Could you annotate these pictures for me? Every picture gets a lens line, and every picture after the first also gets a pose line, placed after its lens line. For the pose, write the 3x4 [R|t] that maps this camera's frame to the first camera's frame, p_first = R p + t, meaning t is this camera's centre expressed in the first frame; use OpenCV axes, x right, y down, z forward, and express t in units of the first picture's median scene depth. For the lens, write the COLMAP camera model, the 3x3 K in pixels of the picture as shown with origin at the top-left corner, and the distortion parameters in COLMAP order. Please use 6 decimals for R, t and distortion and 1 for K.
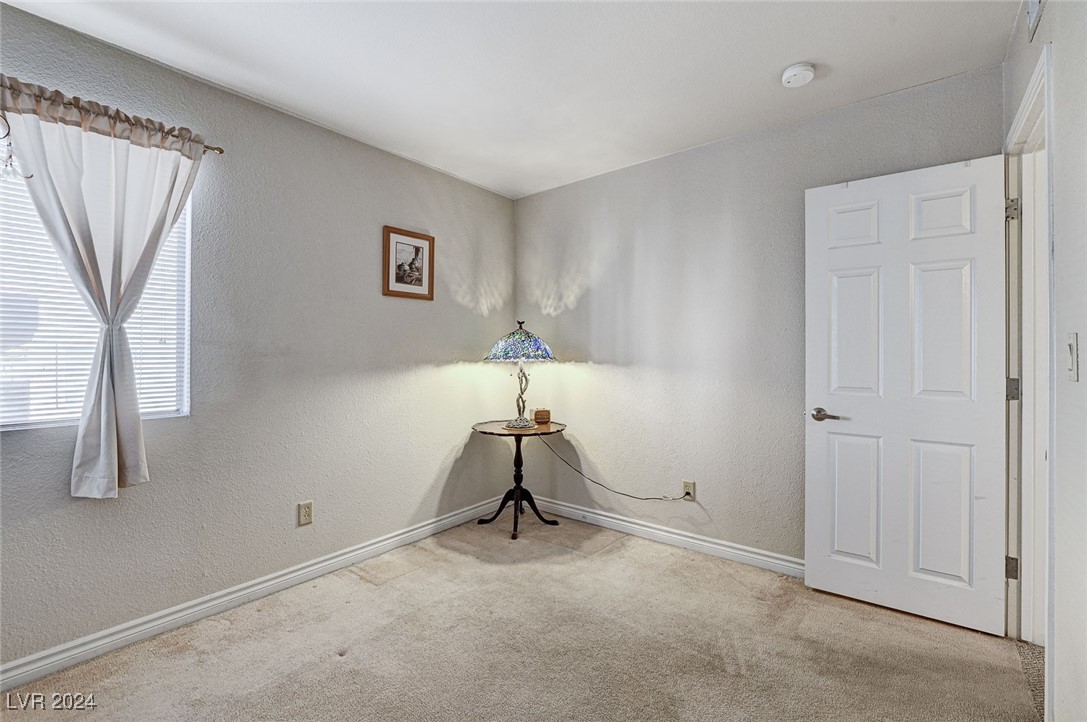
lens RADIAL K [[476.9, 0, 547.2], [0, 476.9, 352.5], [0, 0, 1]] dist [-0.001467, -0.000052]
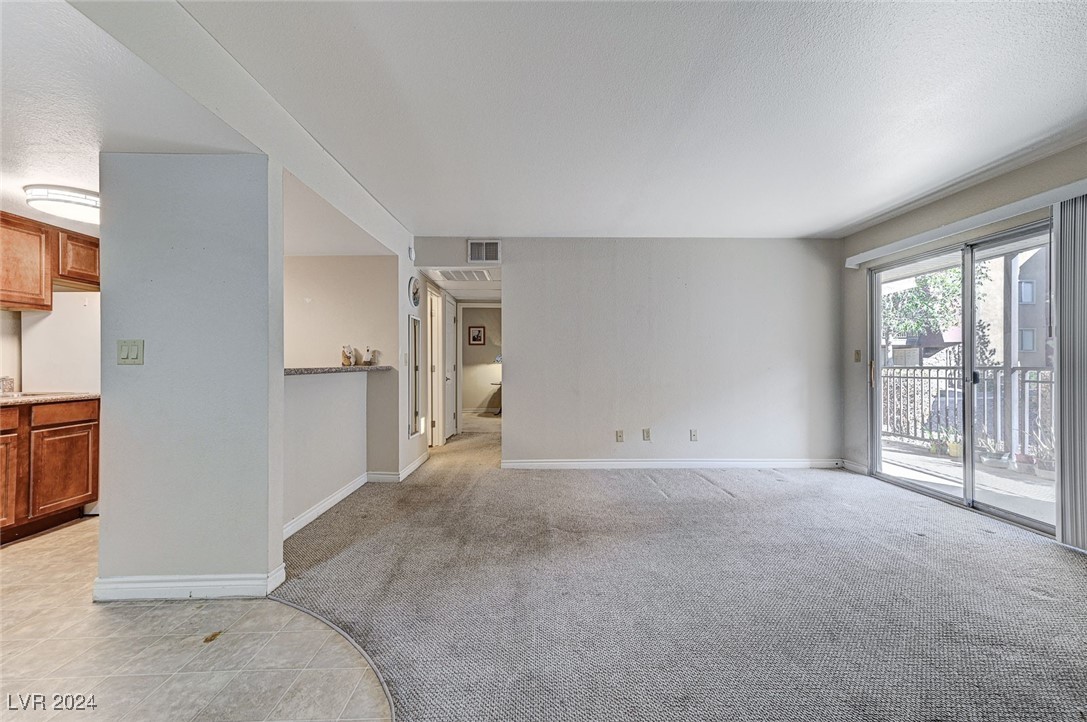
lens RADIAL K [[427.0, 0, 544.9], [0, 427.0, 364.5], [0, 0, 1]] dist [0.015687, 0.000325]
pose [[0.630059, 0.000367, -0.776547, 2.432563], [-0.000094, 1.000000, 0.000396, 0.029770], [0.776547, -0.000177, 0.630059, -0.606827]]
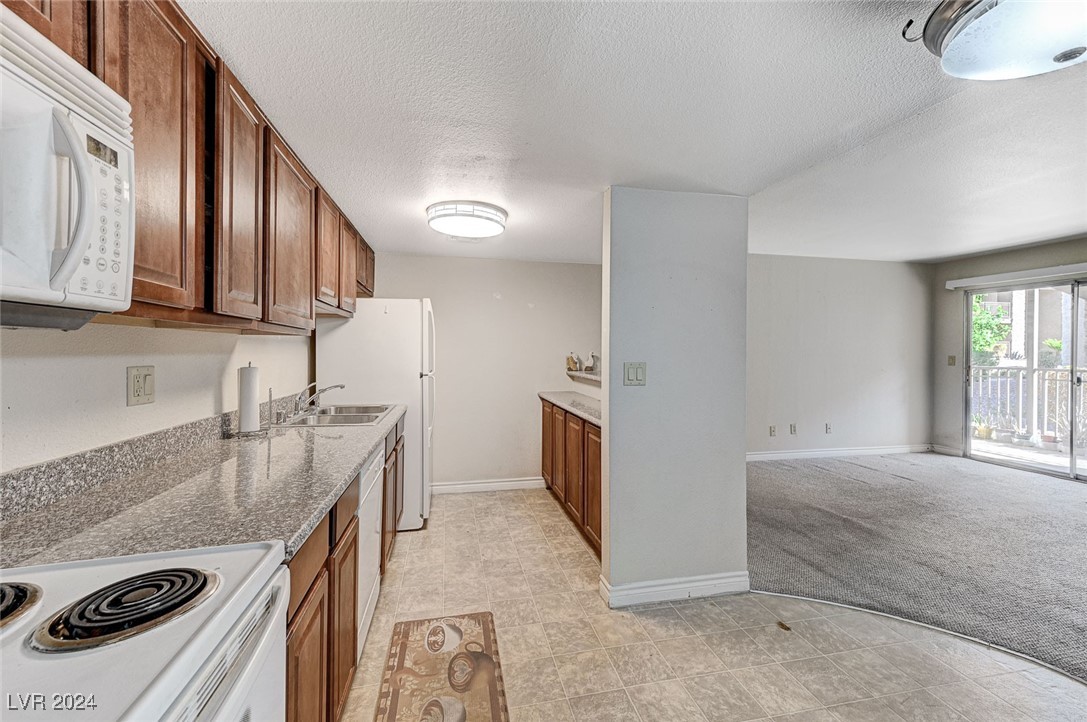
lens RADIAL K [[436.9, 0, 543.8], [0, 436.9, 349.2], [0, 0, 1]] dist [0.015938, 0.000352]
pose [[0.772697, 0.002299, -0.634770, 1.850819], [-0.006152, 0.999974, -0.003867, -0.026018], [0.634745, 0.006893, 0.772691, -1.344516]]
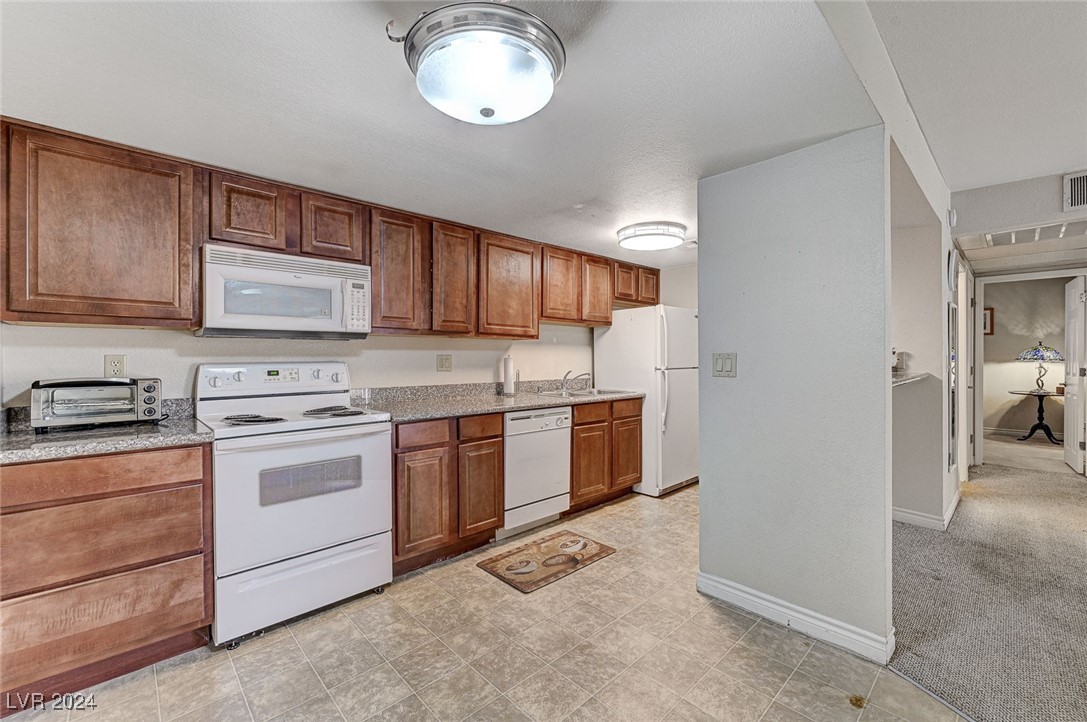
lens RADIAL K [[447.5, 0, 543.0], [0, 447.5, 359.0], [0, 0, 1]] dist [-0.004597, 0.000515]
pose [[-0.148731, 0.003459, -0.988872, 2.262079], [0.001899, 0.999993, 0.003213, -0.001332], [0.988876, -0.001401, -0.148736, -0.866152]]
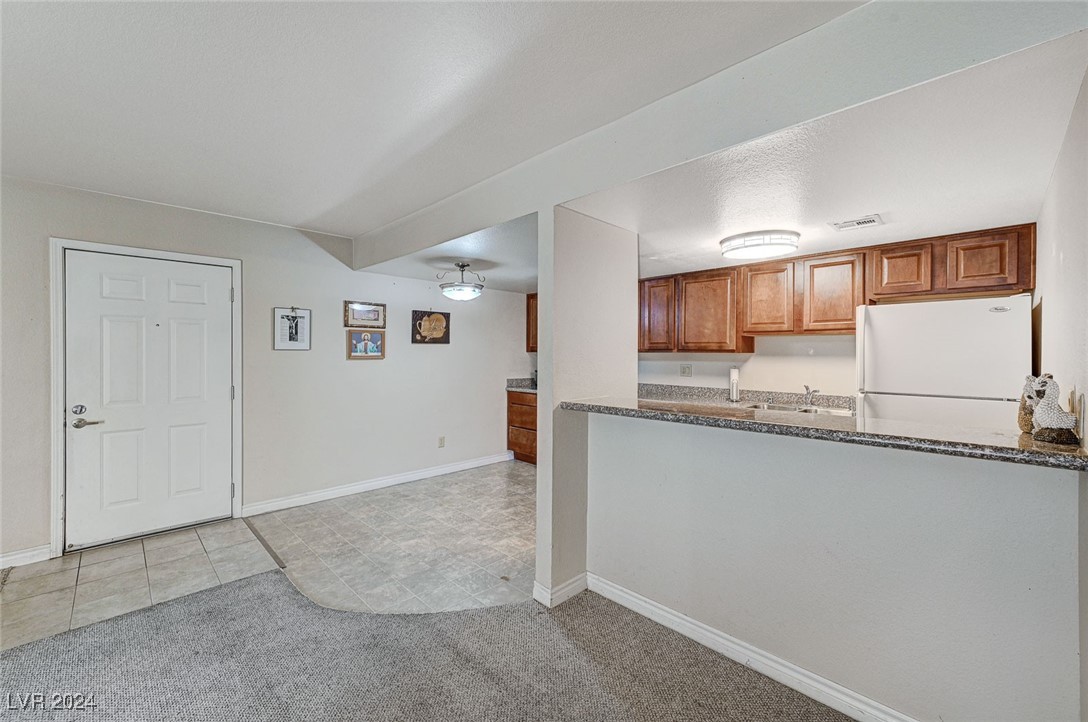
lens RADIAL K [[441.8, 0, 545.9], [0, 441.8, 352.8], [0, 0, 1]] dist [0.003299, 0.000383]
pose [[-0.992009, -0.003555, 0.126118, 1.521138], [-0.003371, 0.999993, 0.001668, -0.048579], [-0.126123, 0.001230, -0.992014, 0.255591]]
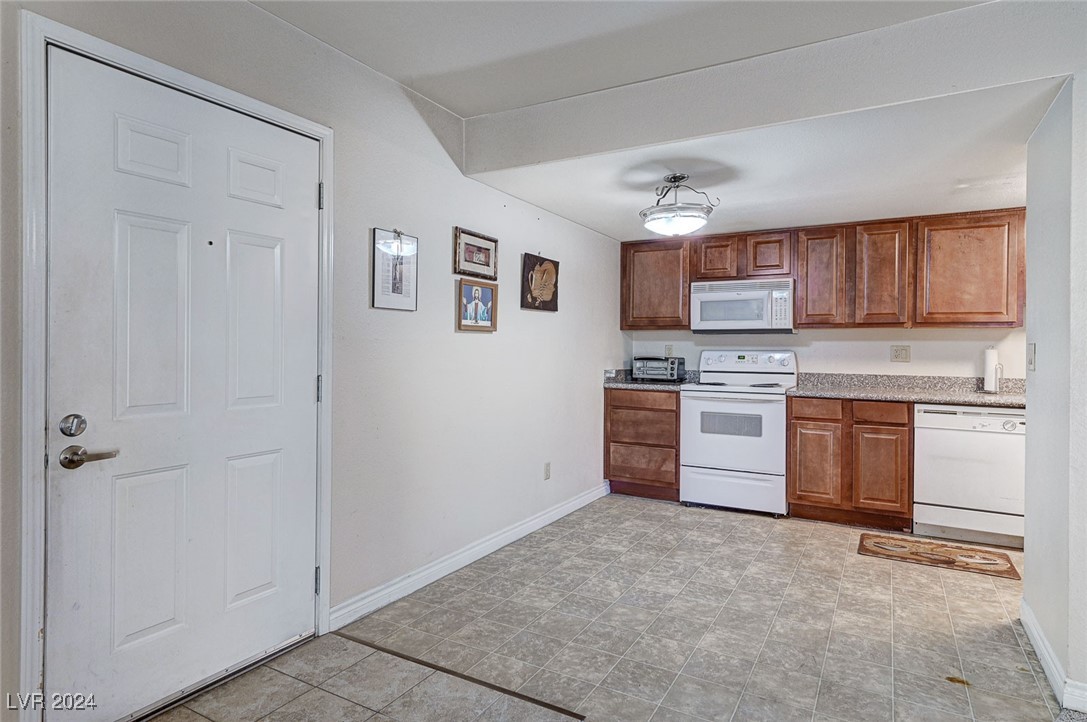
lens RADIAL K [[604.2, 0, 543.9], [0, 604.2, 347.6], [0, 0, 1]] dist [0.005015, 0.001656]
pose [[-0.989471, -0.007861, -0.144517, 2.295548], [-0.007927, 0.999969, -0.000119, 0.003676], [0.144513, 0.001028, -0.989502, 0.050352]]
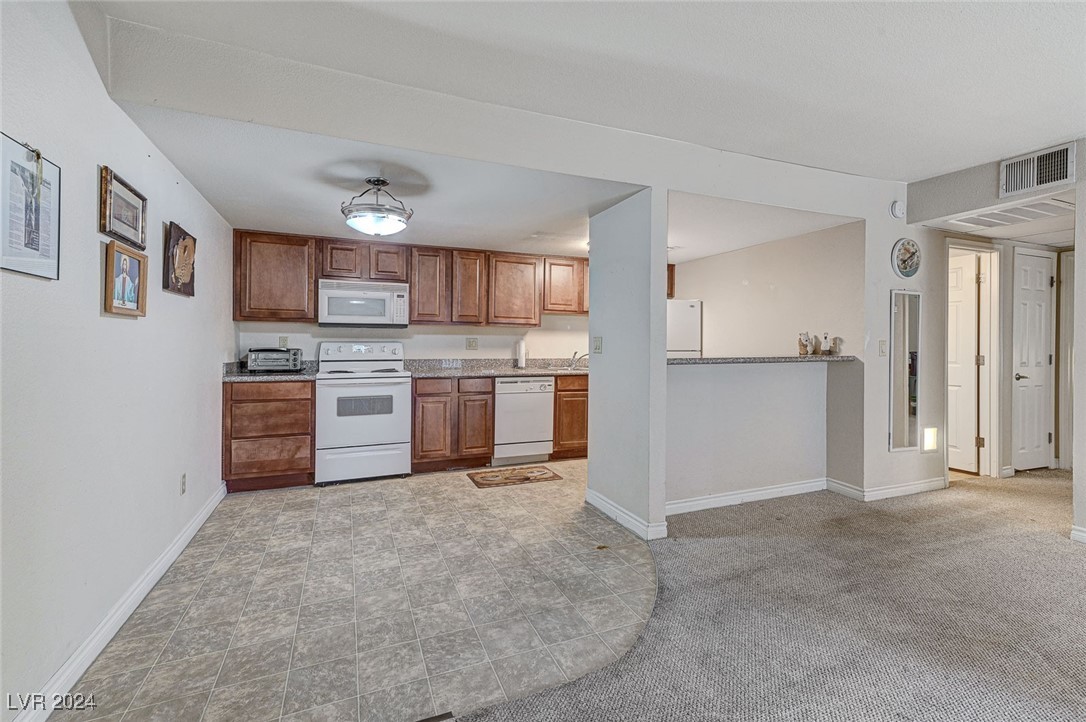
lens RADIAL K [[473.3, 0, 542.0], [0, 473.3, 344.2], [0, 0, 1]] dist [0.016269, 0.000299]
pose [[-0.490820, -0.002030, -0.871259, 2.543706], [-0.006624, 0.999977, 0.001401, 0.008354], [0.871236, 0.006459, -0.490822, -0.248657]]
